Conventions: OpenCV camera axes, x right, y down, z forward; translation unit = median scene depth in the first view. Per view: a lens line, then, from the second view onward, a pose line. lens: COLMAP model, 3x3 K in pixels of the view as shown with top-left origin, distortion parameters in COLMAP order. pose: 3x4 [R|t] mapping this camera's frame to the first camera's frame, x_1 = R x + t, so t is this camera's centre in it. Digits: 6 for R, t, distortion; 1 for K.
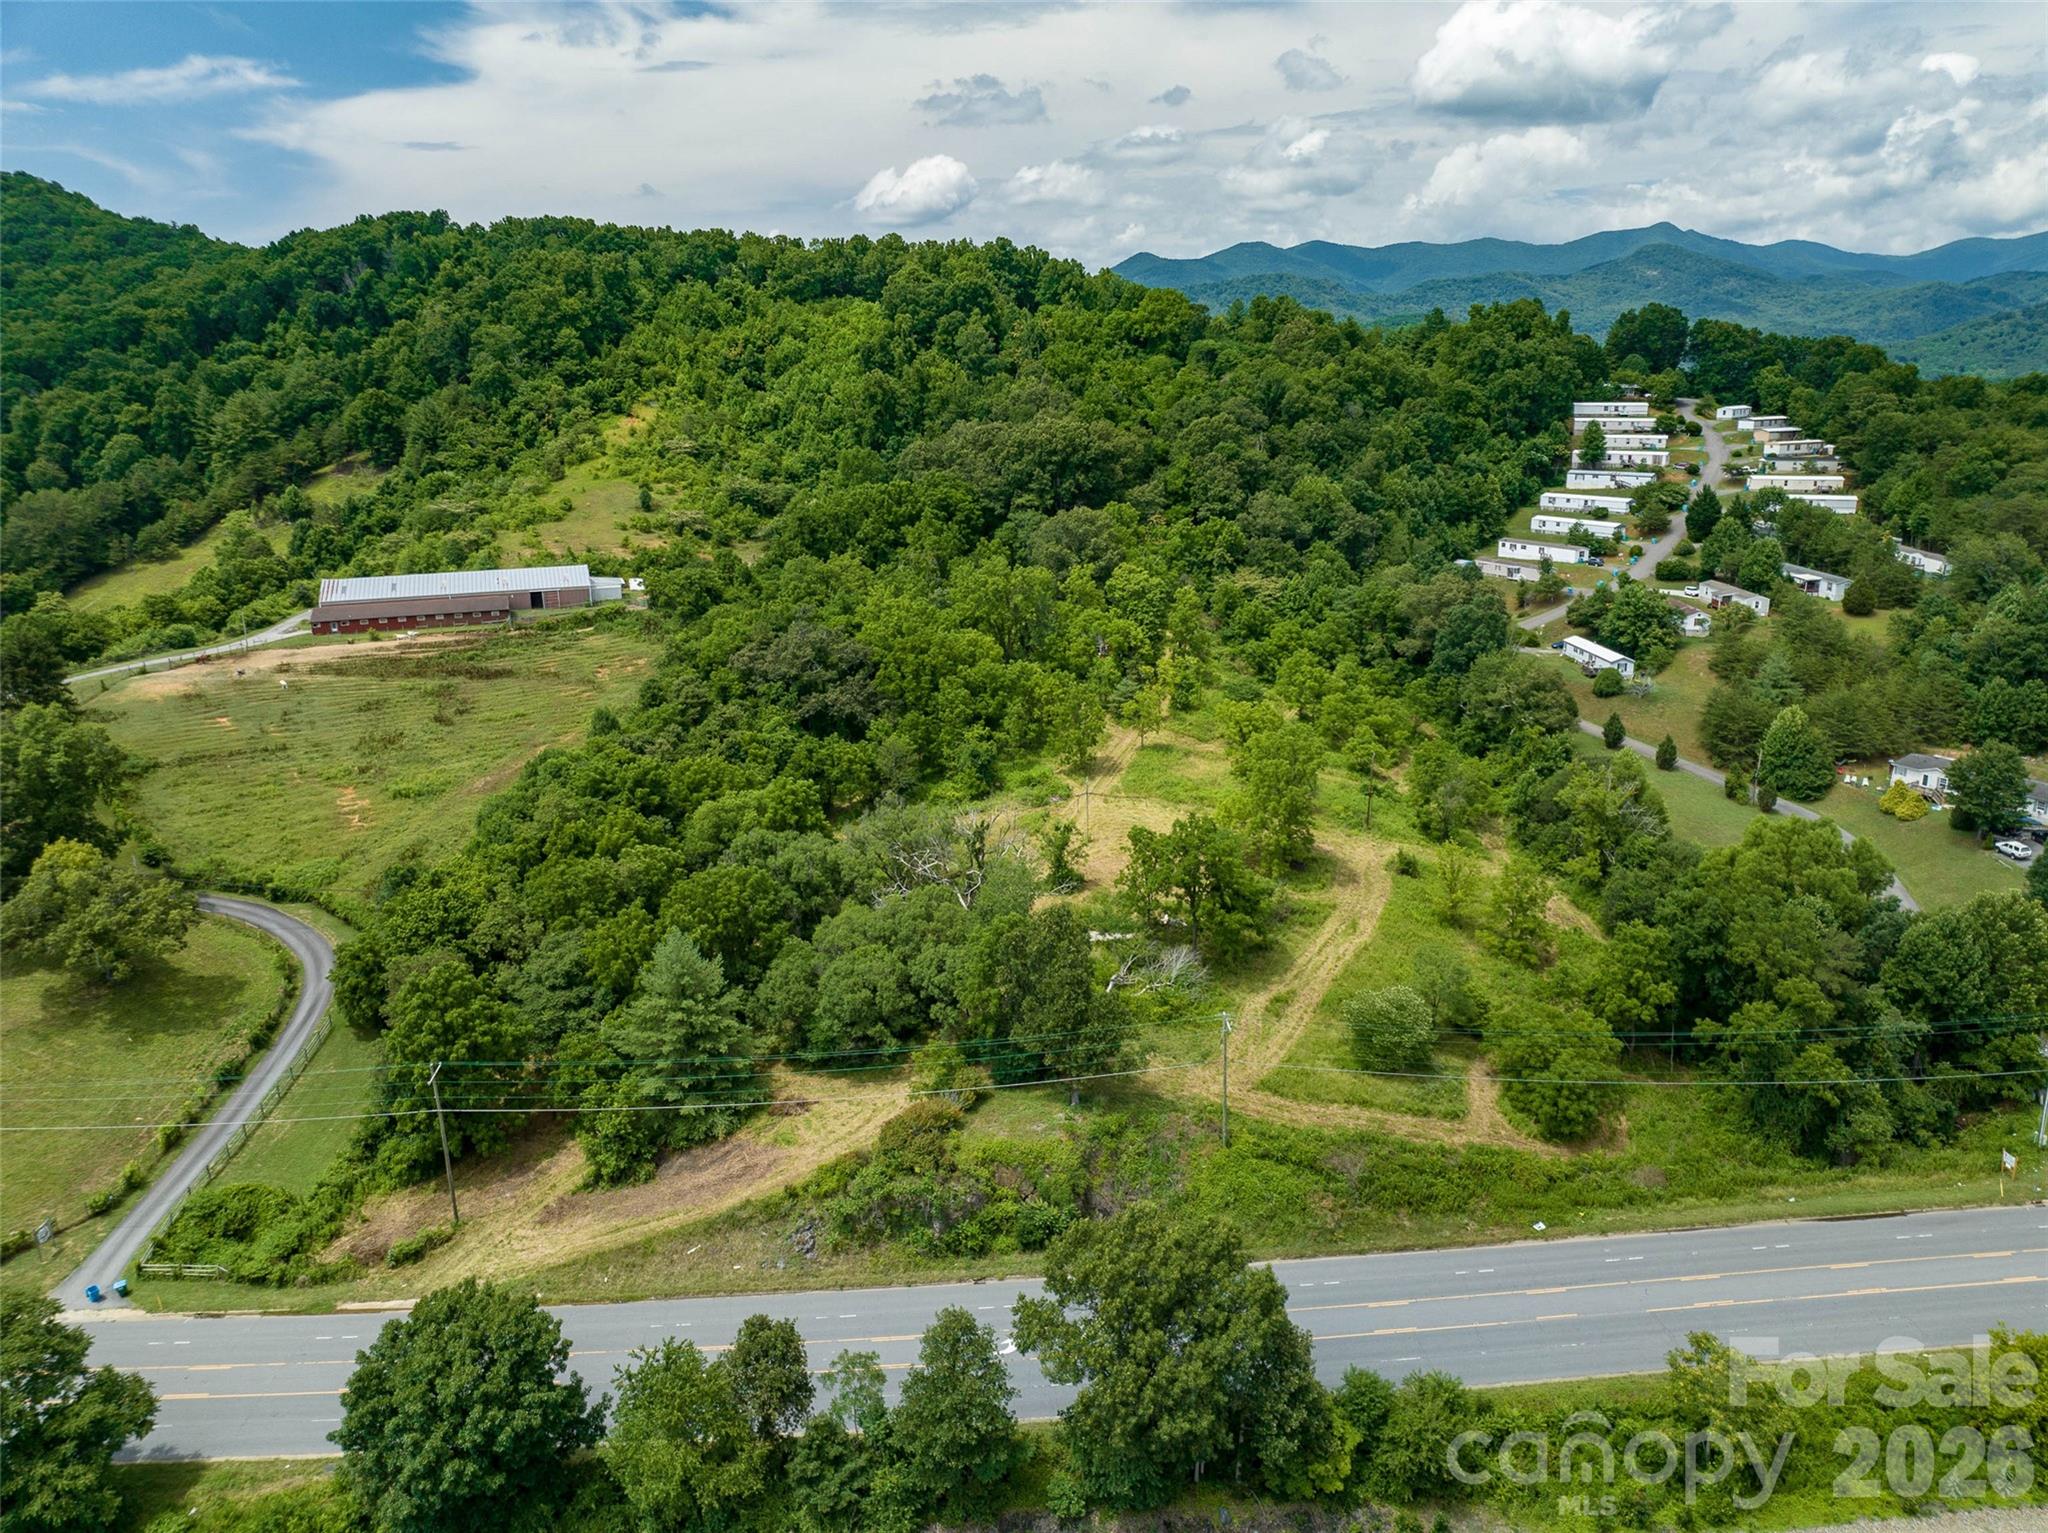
lens RADIAL K [[1448.4, 0, 1029.4], [0, 1448.4, 775.7], [0, 0, 1]] dist [-0.053367, 0.026277]
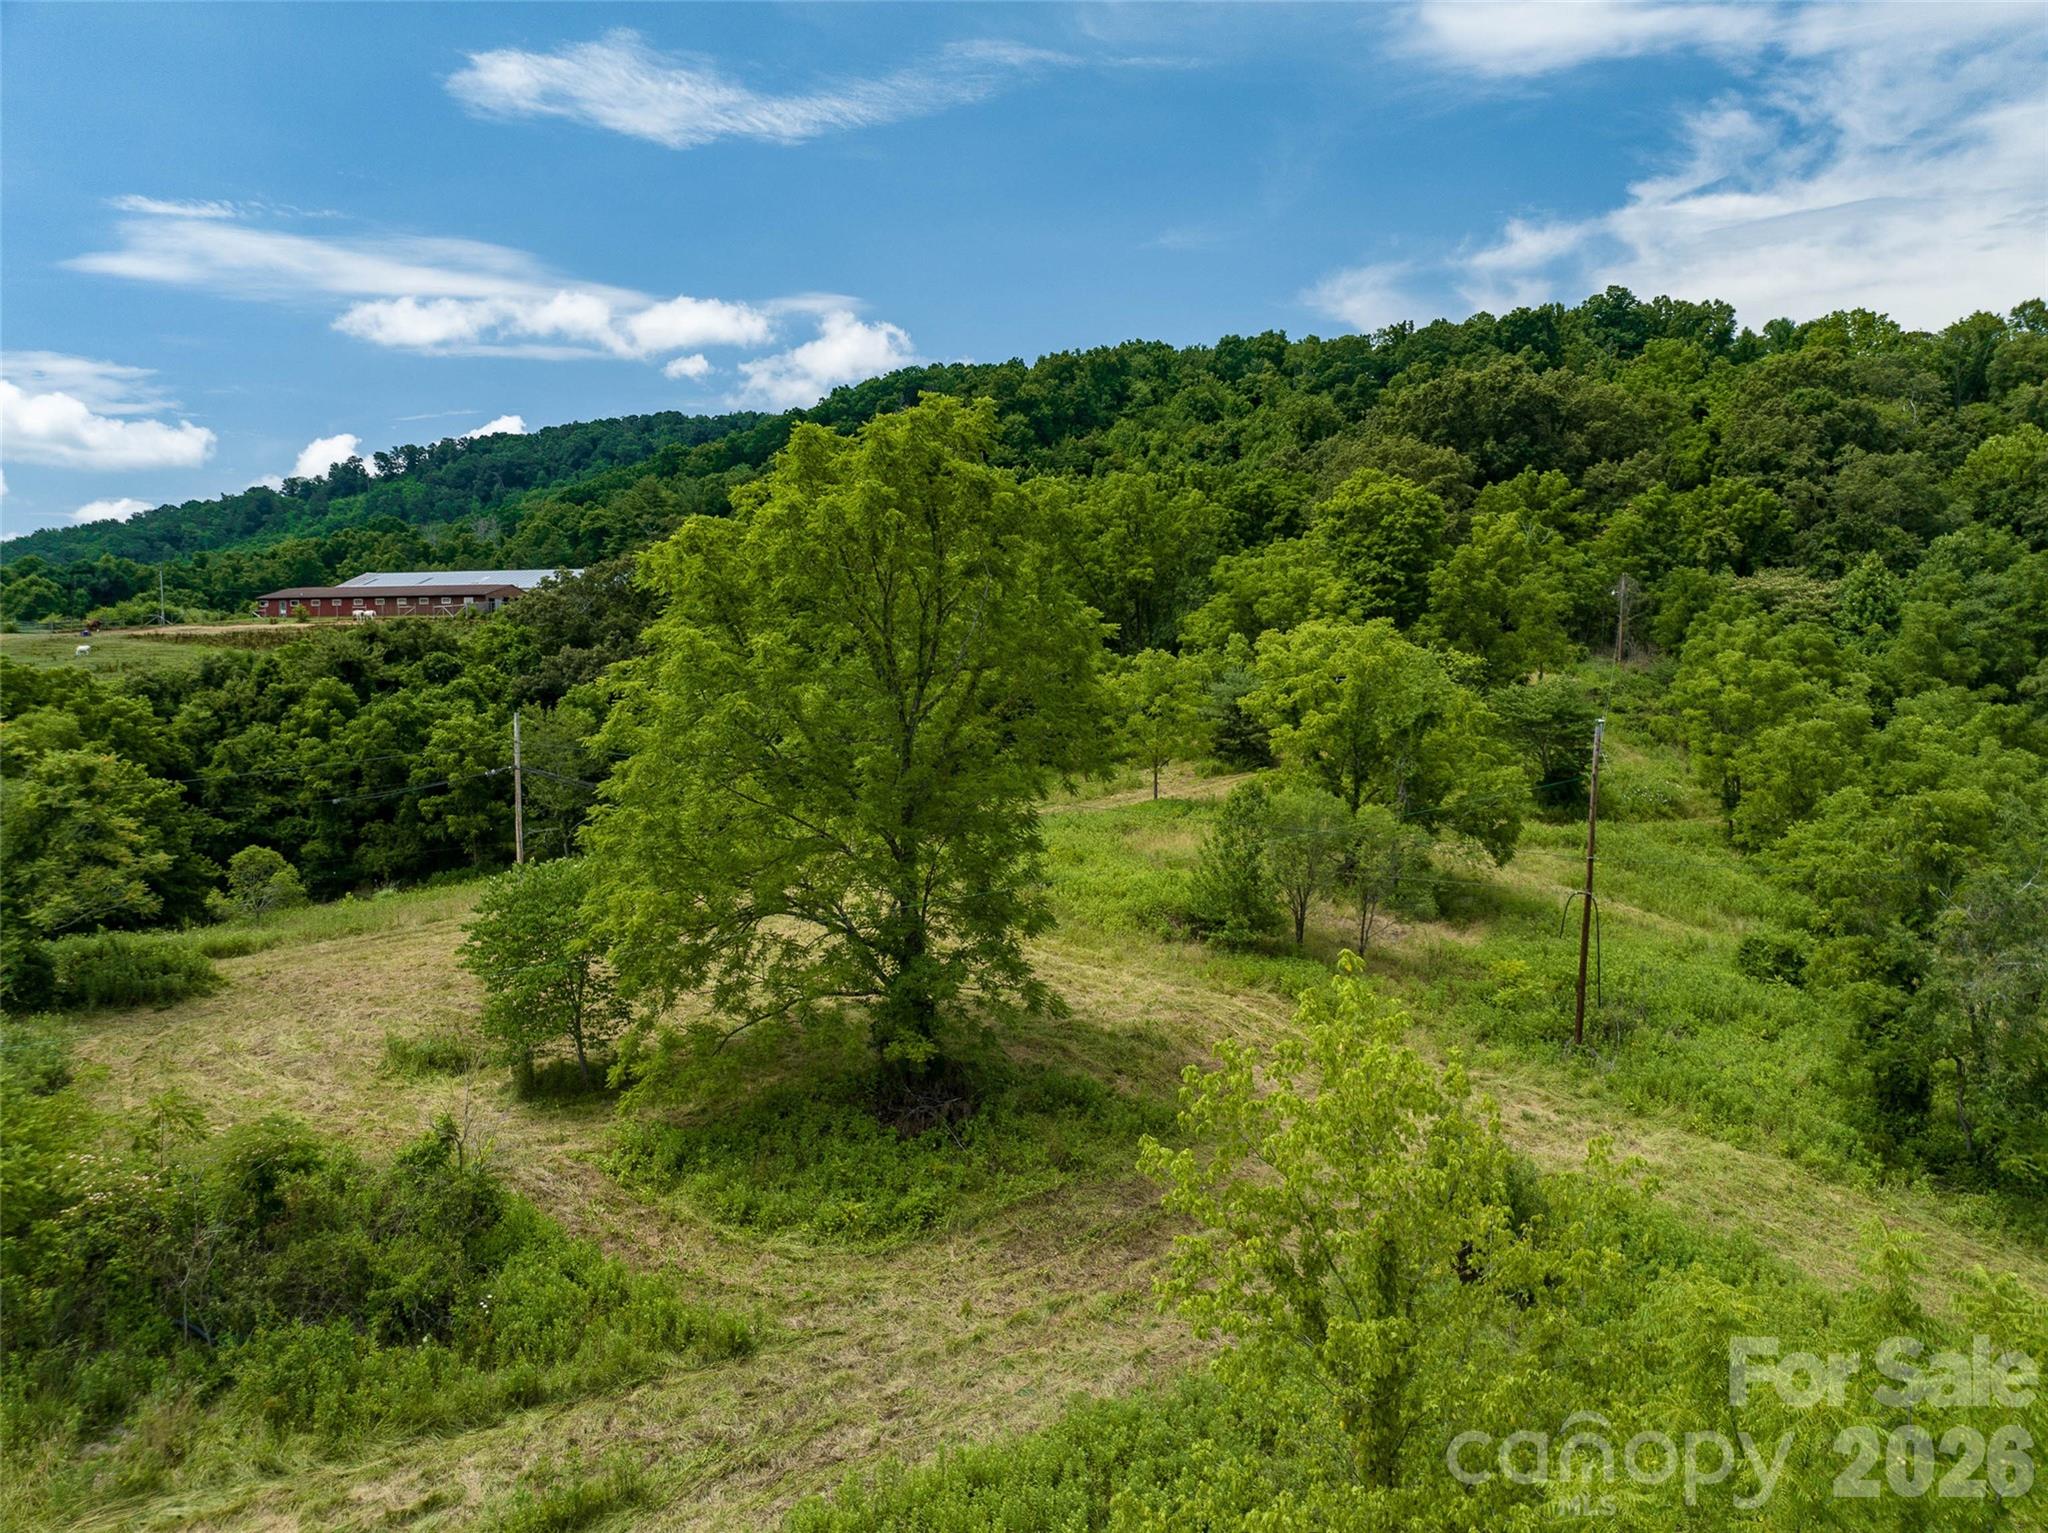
lens RADIAL K [[1448.4, 0, 1042.3], [0, 1448.4, 665.6], [0, 0, 1]] dist [-0.053367, 0.026277]
pose [[0.845533, 0.012950, -0.533766, 0.185350], [-0.155186, 0.962508, -0.222478, 0.018945], [0.510872, 0.270946, 0.815842, 0.460529]]
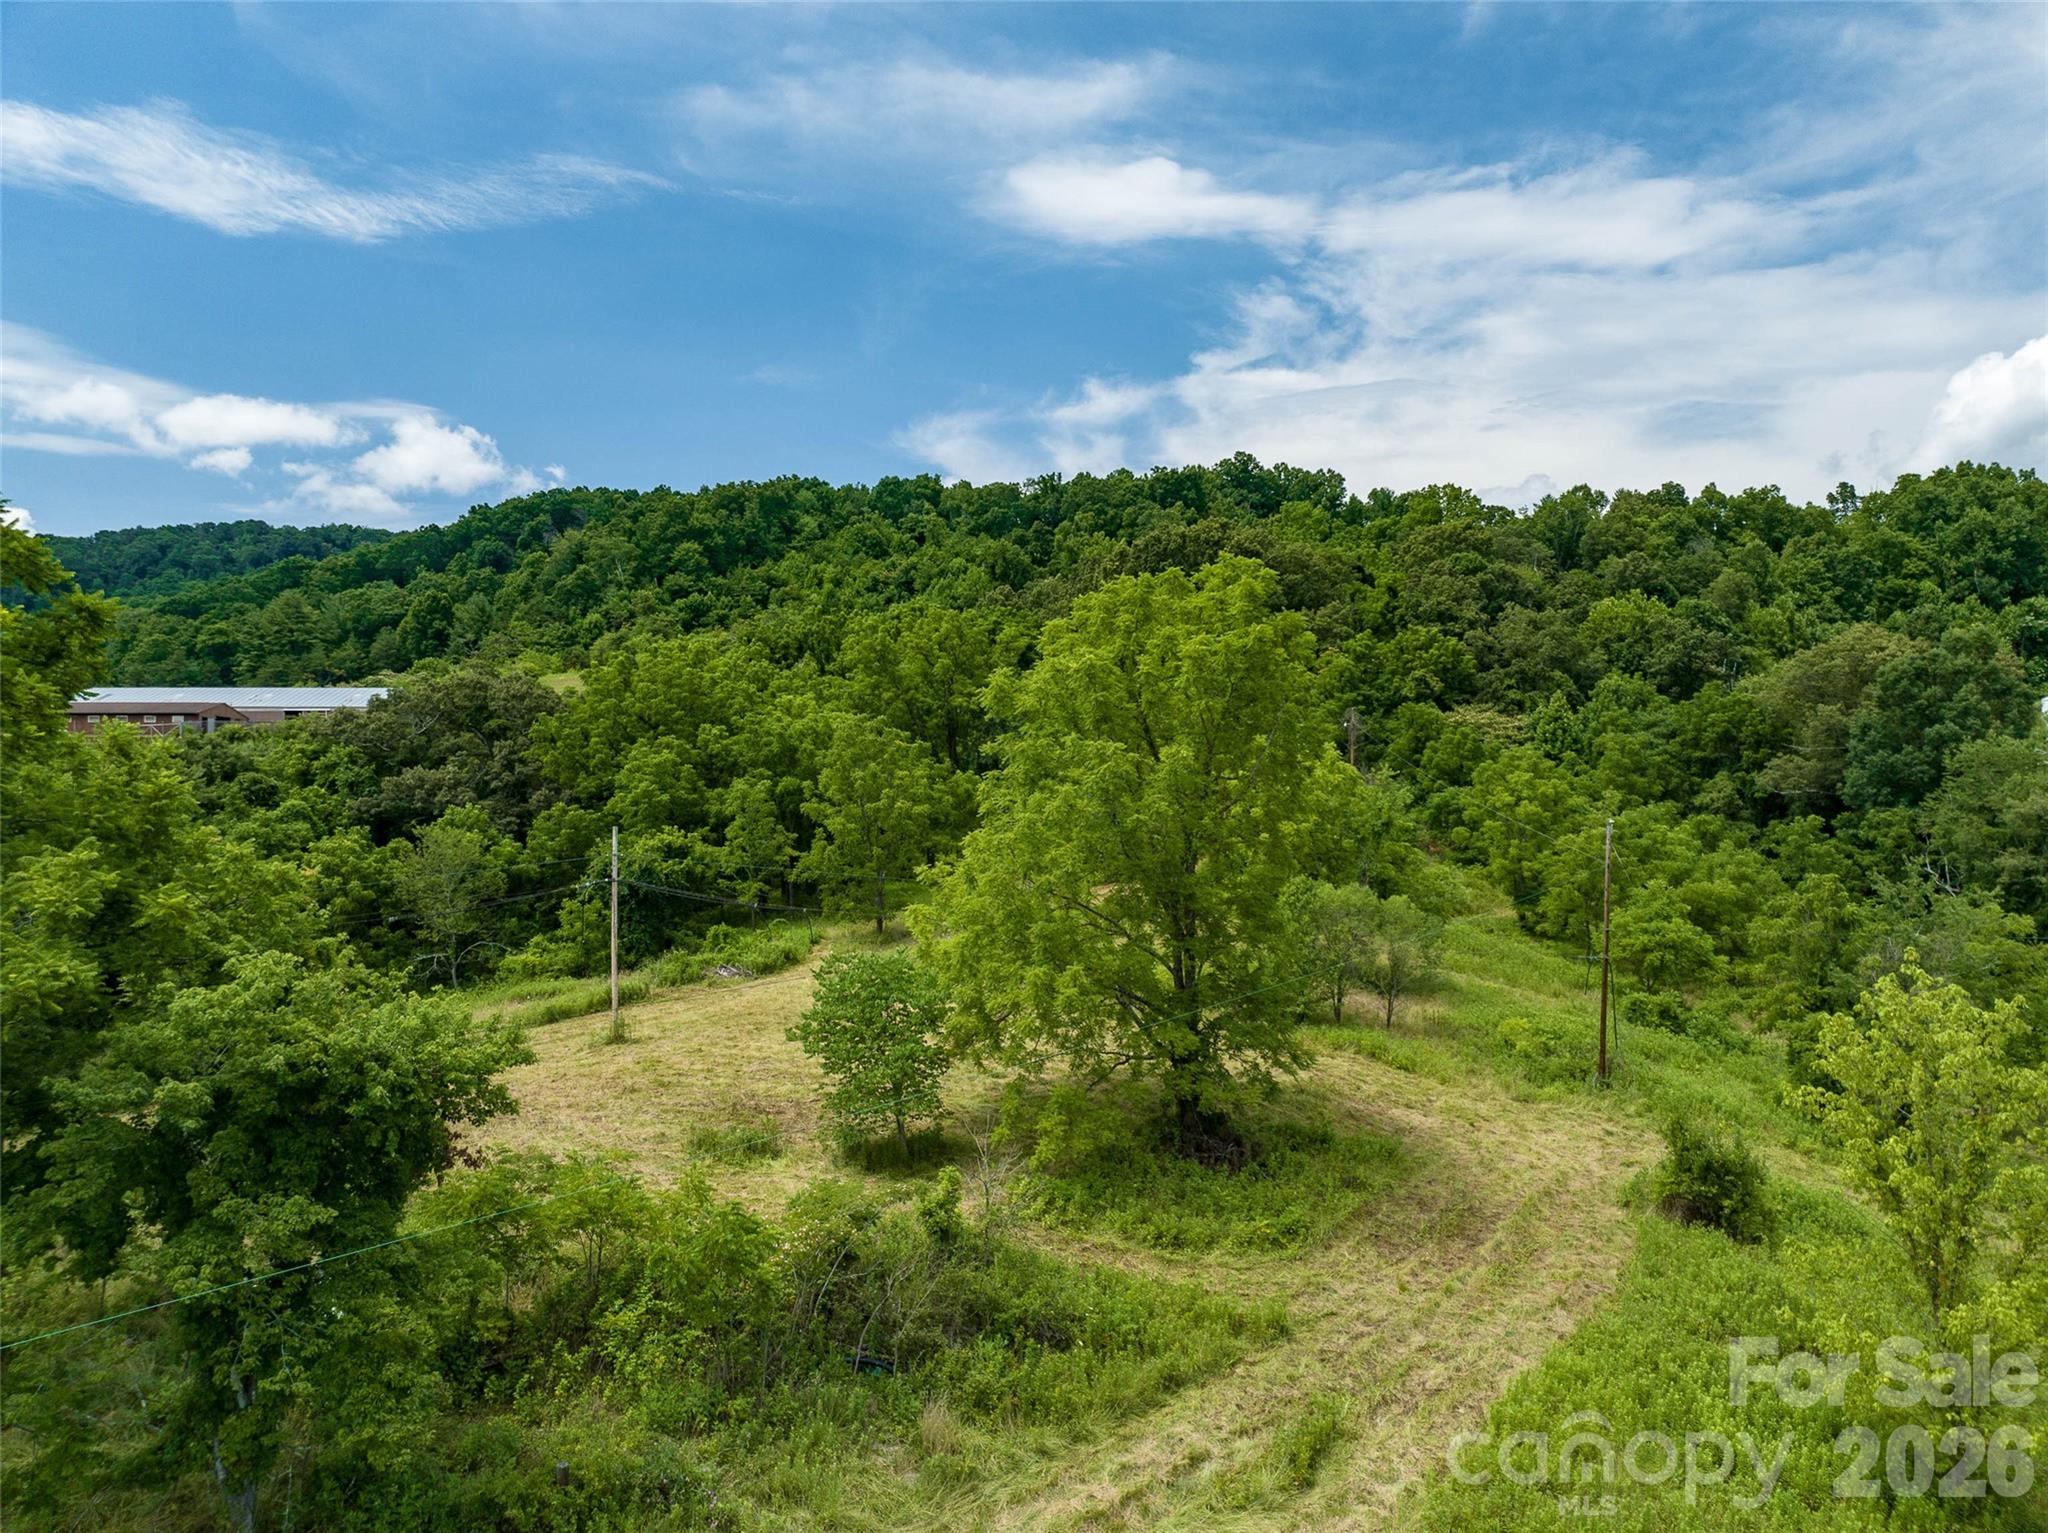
lens RADIAL K [[1448.4, 0, 1031.3], [0, 1448.4, 748.1], [0, 0, 1]] dist [-0.053367, 0.026277]
pose [[0.963769, 0.000491, -0.266738, 0.118898], [-0.081180, 0.953101, -0.291561, 0.038498], [0.254085, 0.302652, 0.918609, 0.407775]]
